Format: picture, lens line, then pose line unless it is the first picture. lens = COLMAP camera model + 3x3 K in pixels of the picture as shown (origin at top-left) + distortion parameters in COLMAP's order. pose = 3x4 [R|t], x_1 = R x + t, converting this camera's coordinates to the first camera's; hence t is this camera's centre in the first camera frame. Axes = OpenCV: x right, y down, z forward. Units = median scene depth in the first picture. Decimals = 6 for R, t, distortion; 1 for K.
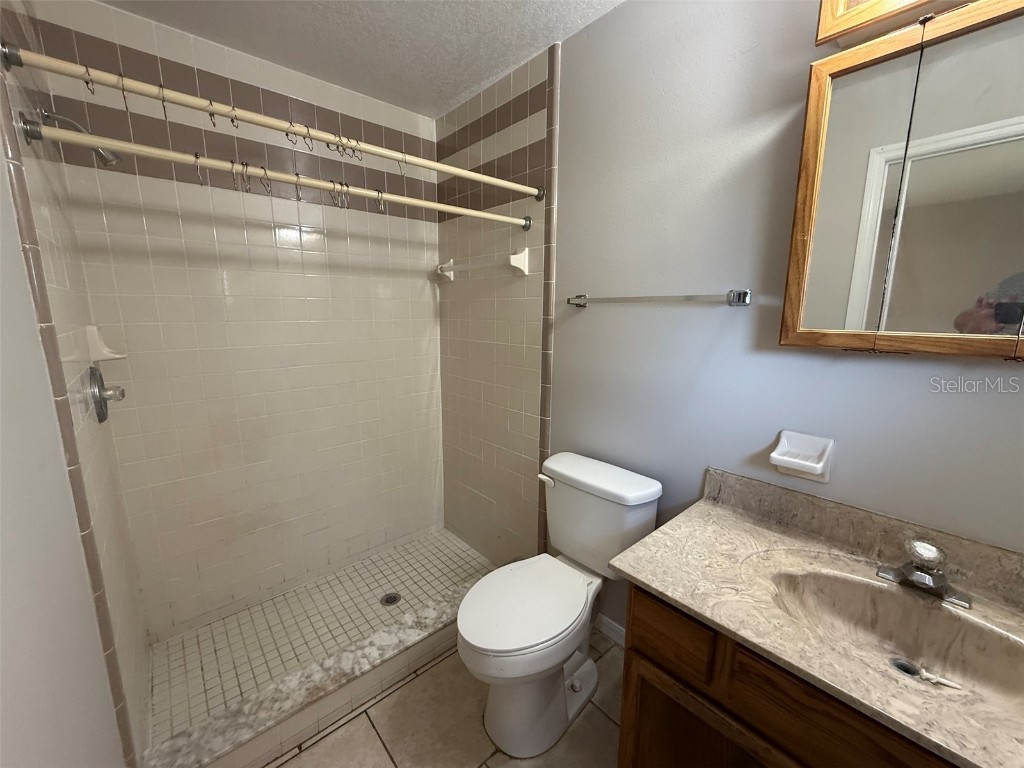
lens RADIAL K [[408.8, 0, 507.2], [0, 408.8, 386.6], [0, 0, 1]] dist [0.001906, 0.000253]
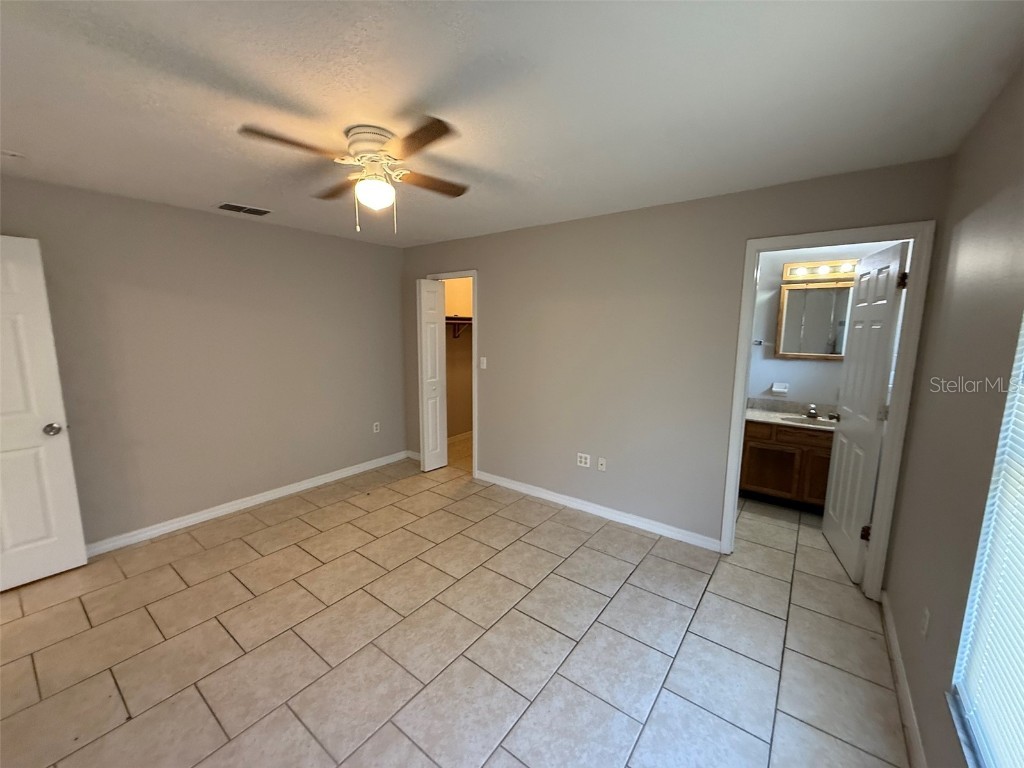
lens RADIAL K [[408.8, 0, 507.5], [0, 408.8, 384.9], [0, 0, 1]] dist [0.001906, 0.000253]
pose [[0.980133, -0.024679, 0.196799, -2.287695], [0.030261, 0.999219, -0.025409, 0.156926], [-0.196018, 0.030859, 0.980115, -1.999198]]
